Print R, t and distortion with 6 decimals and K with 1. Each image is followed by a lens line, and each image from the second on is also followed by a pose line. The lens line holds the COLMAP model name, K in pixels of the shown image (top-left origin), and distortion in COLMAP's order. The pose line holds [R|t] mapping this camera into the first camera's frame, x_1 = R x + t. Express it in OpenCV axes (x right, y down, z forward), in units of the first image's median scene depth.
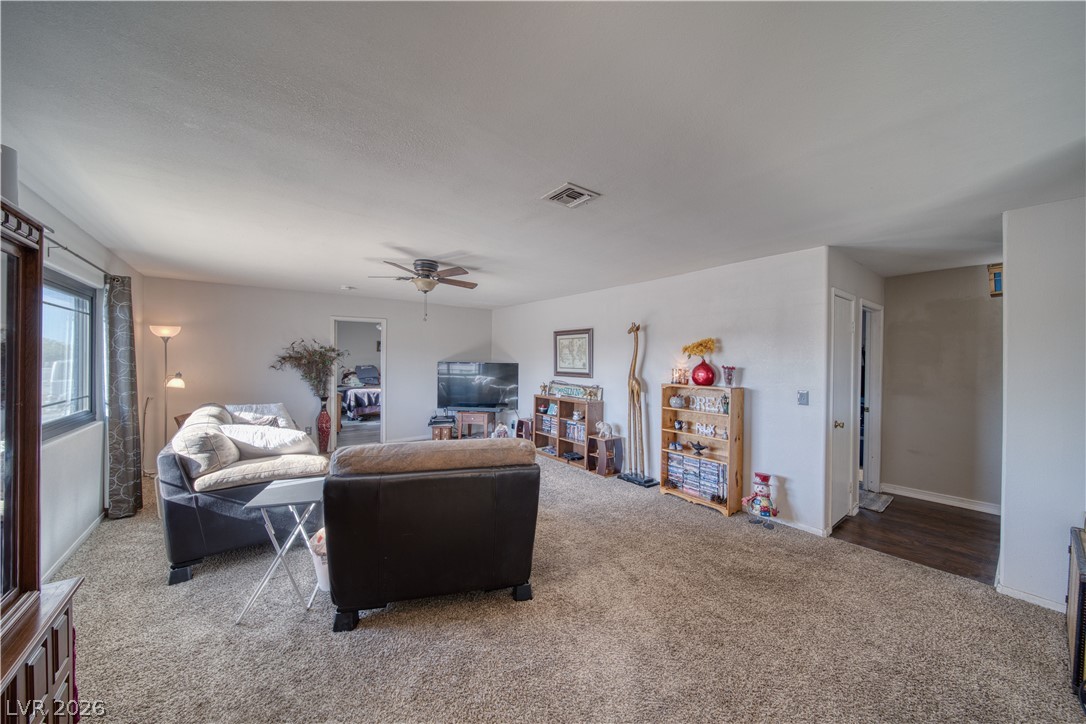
lens RADIAL K [[380.4, 0, 543.0], [0, 380.4, 359.1], [0, 0, 1]] dist [-0.001075, 0.000024]
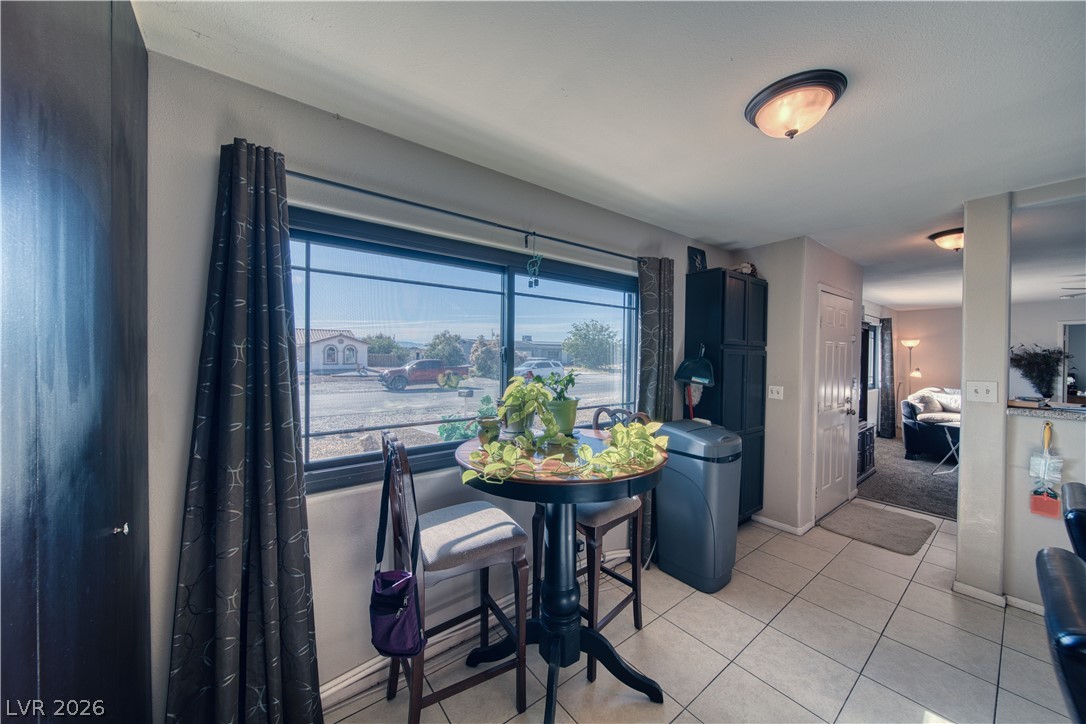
lens RADIAL K [[380.4, 0, 543.0], [0, 380.4, 359.1], [0, 0, 1]] dist [-0.001075, 0.000024]
pose [[0.001299, 0.002065, -0.999997, 0.929394], [-0.011453, 0.999932, 0.002050, 0.016098], [0.999934, 0.011450, 0.001323, -0.849195]]
